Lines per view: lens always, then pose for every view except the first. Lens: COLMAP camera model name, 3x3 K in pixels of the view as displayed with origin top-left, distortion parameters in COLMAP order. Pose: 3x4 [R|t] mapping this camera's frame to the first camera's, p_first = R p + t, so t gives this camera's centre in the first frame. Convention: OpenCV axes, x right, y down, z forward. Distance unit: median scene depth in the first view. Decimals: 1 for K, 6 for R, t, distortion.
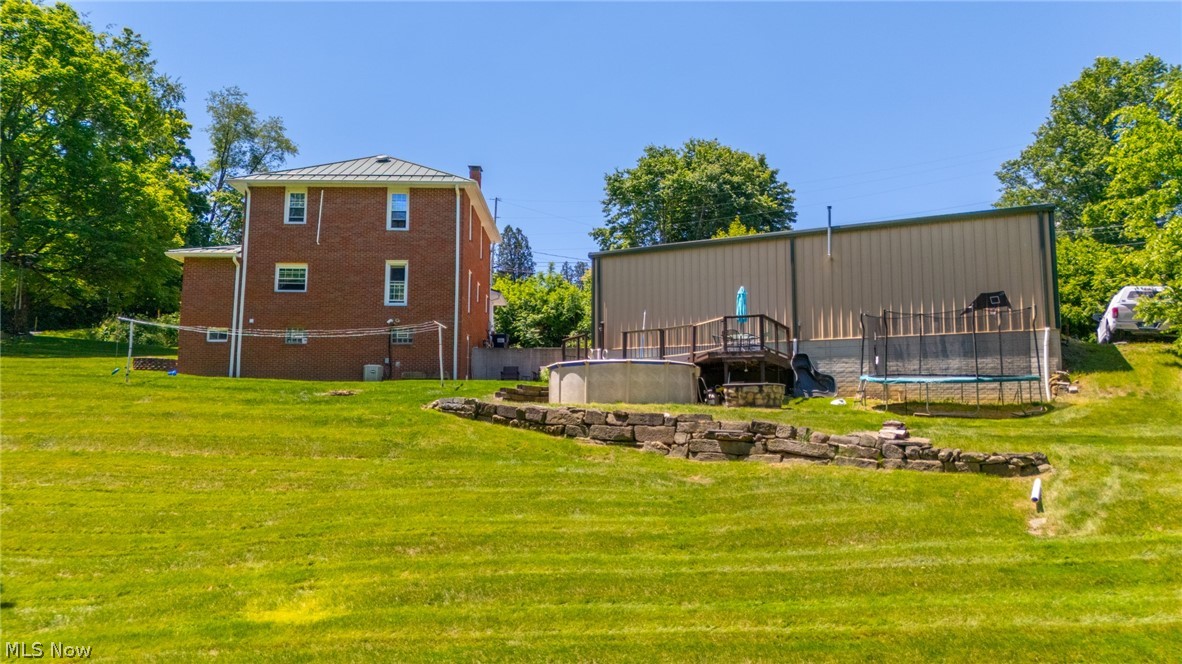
lens RADIAL K [[840.9, 0, 626.1], [0, 840.9, 329.0], [0, 0, 1]] dist [0.019659, -0.006101]
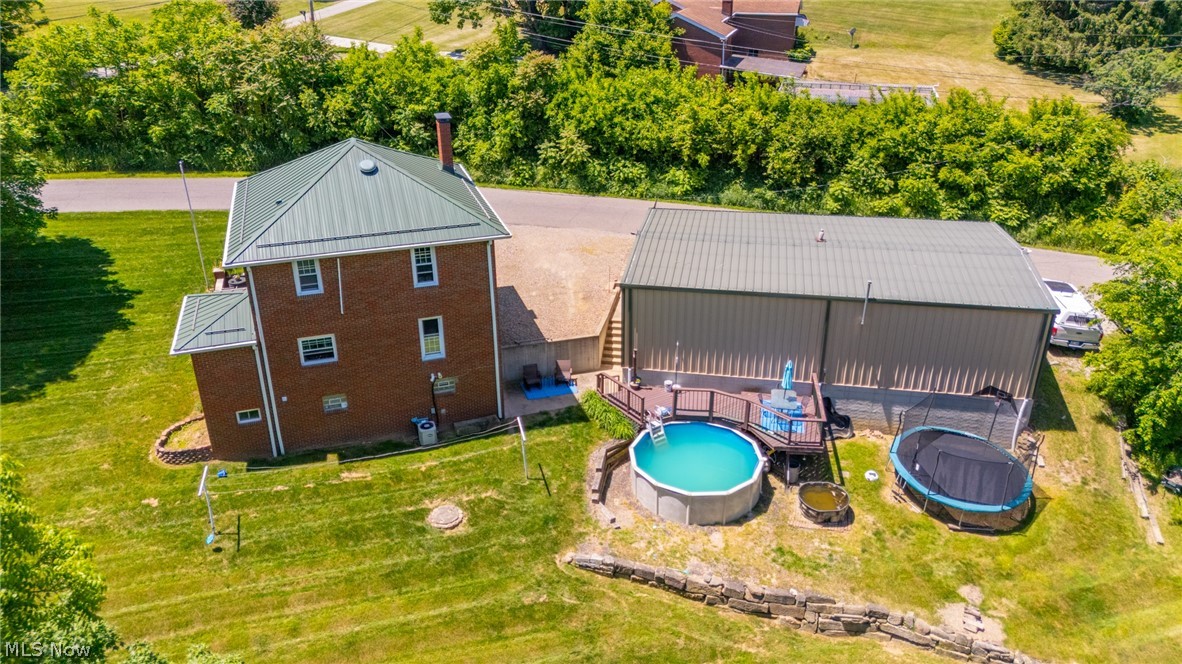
lens RADIAL K [[836.6, 0, 613.1], [0, 836.6, 283.8], [0, 0, 1]] dist [0.014272, -0.001390]
pose [[0.957440, -0.108612, 0.267418, -0.364721], [-0.040473, 0.866825, 0.496967, -0.668341], [-0.285782, -0.486639, 0.825537, 0.202610]]
